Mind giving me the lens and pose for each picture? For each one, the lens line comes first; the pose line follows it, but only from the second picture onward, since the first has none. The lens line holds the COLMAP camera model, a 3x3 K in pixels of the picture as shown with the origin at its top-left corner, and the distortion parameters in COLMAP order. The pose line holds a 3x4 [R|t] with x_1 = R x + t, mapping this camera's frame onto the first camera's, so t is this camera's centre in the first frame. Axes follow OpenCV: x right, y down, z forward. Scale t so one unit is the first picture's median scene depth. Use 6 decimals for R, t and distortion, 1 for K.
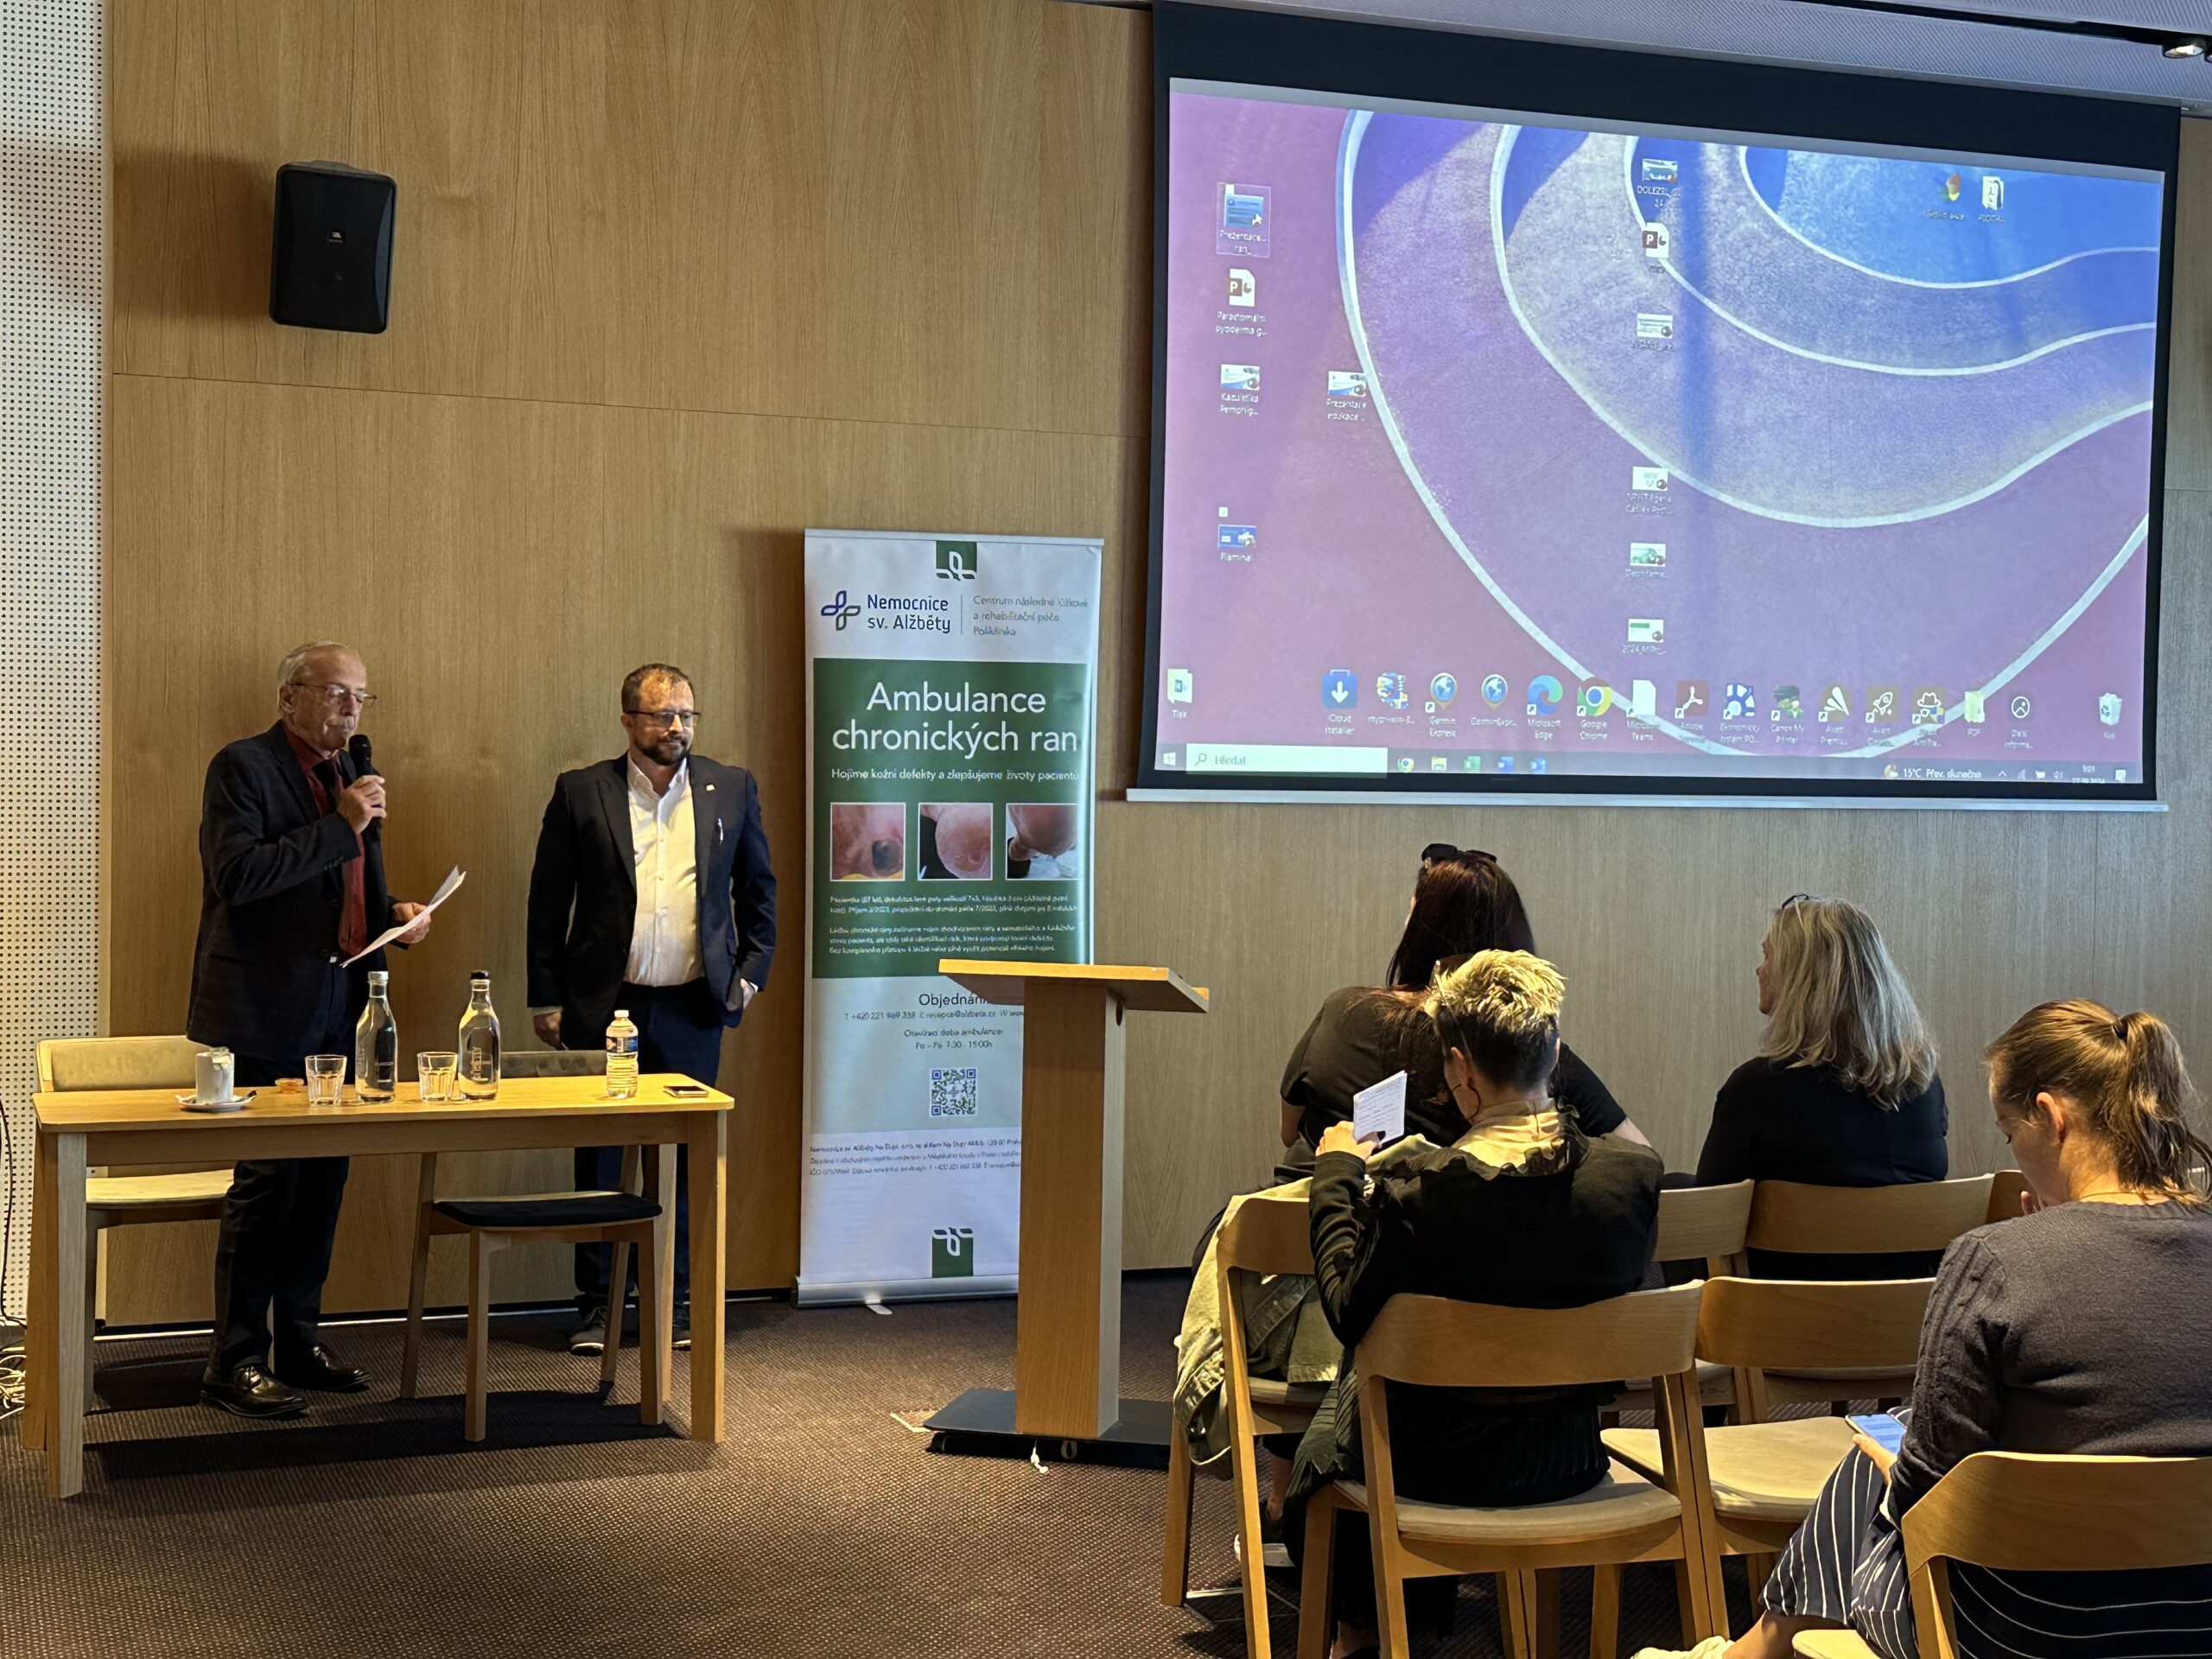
lens RADIAL K [[3164.3, 0, 1177.4], [0, 3164.3, 887.6], [0, 0, 1]] dist [0.126613, 0.000000]
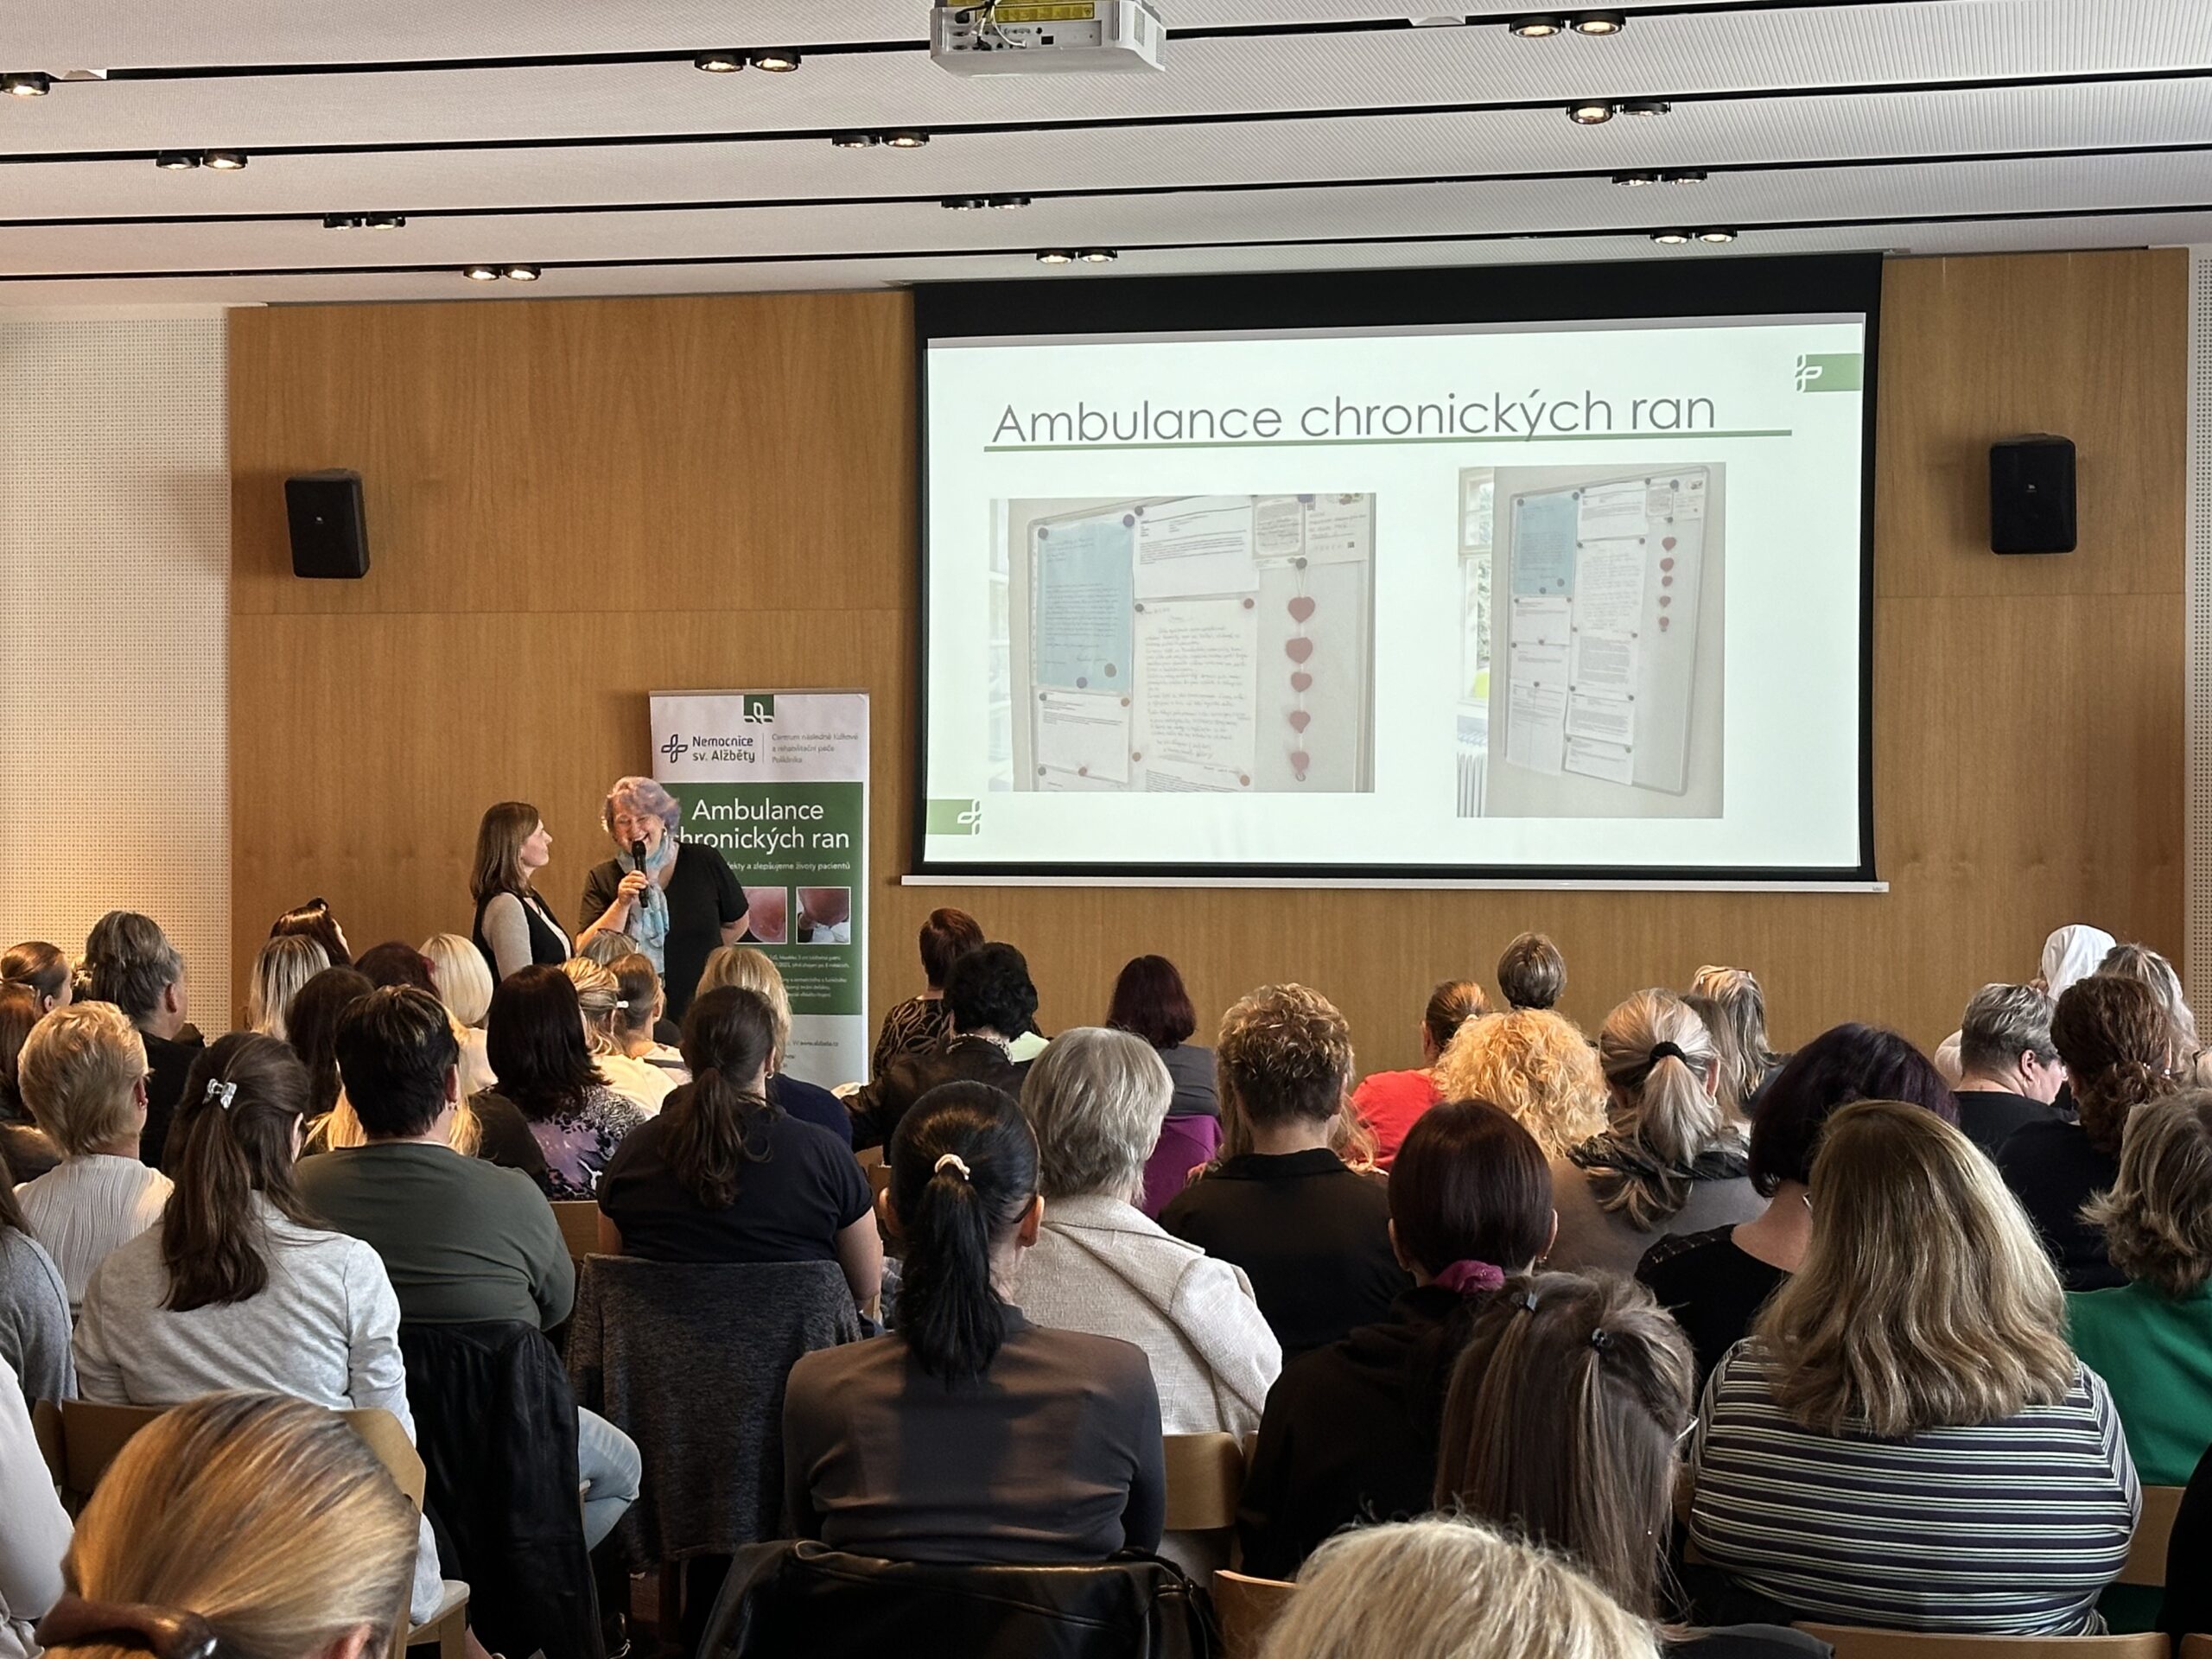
lens RADIAL K [[4131.6, 0, 1097.3], [0, 4131.6, 838.6], [0, 0, 1]] dist [0.142659, 0.000000]
pose [[0.819873, -0.013195, -0.572393, 1.062741], [-0.012966, 0.999050, -0.041602, 0.024368], [0.572399, 0.041530, 0.818923, -0.367467]]
